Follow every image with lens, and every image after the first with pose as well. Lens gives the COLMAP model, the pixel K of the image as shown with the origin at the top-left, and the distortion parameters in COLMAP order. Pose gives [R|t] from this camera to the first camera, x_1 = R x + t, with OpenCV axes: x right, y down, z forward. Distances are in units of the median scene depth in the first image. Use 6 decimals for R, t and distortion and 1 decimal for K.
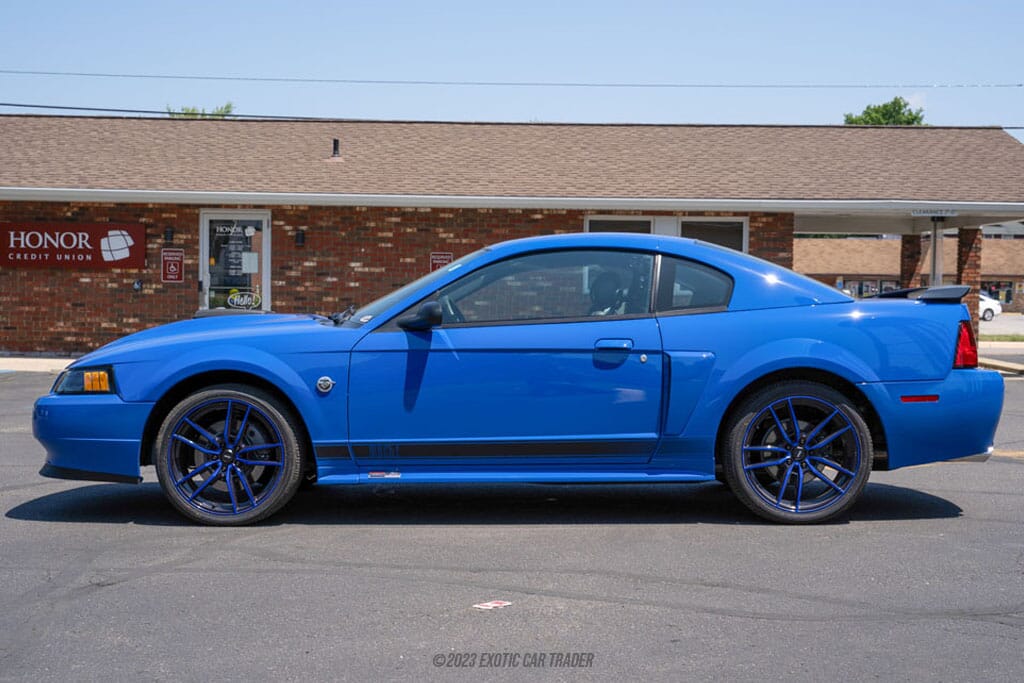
lens RADIAL K [[1440.1, 0, 512.0], [0, 1440.1, 341.5], [0, 0, 1]] dist [0.009383, 0.471863]
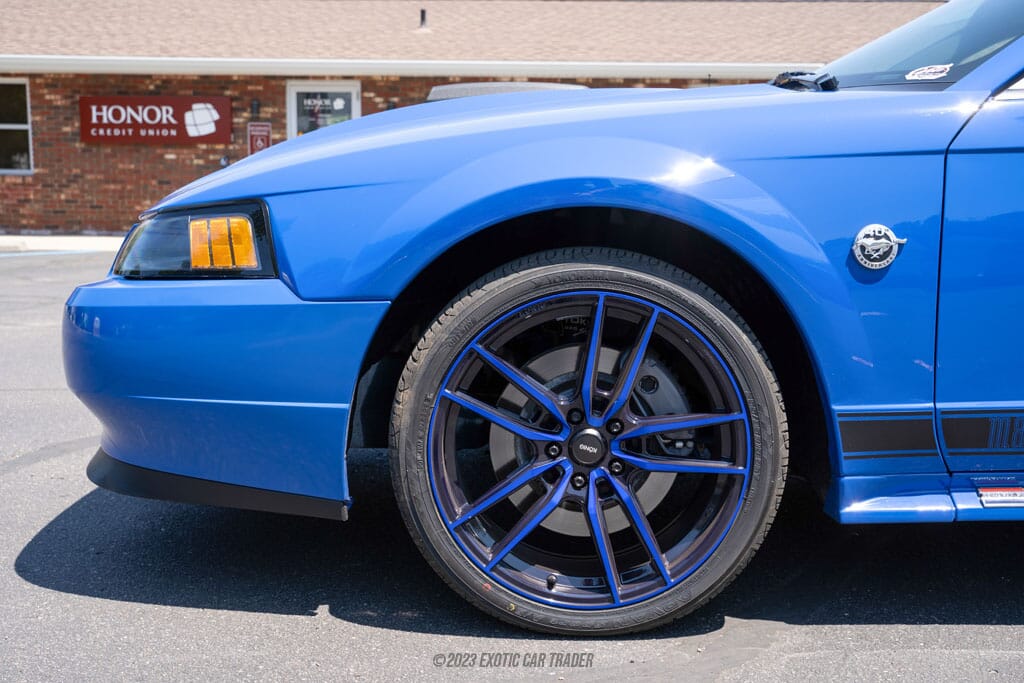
lens RADIAL K [[1127.0, 0, 512.0], [0, 1127.0, 341.5], [0, 0, 1]] dist [-0.072000, 0.293718]
pose [[0.999951, -0.007462, 0.006570, -0.073285], [0.006781, 0.995150, 0.098136, 0.008426], [-0.007270, -0.098086, 0.995151, 0.242001]]
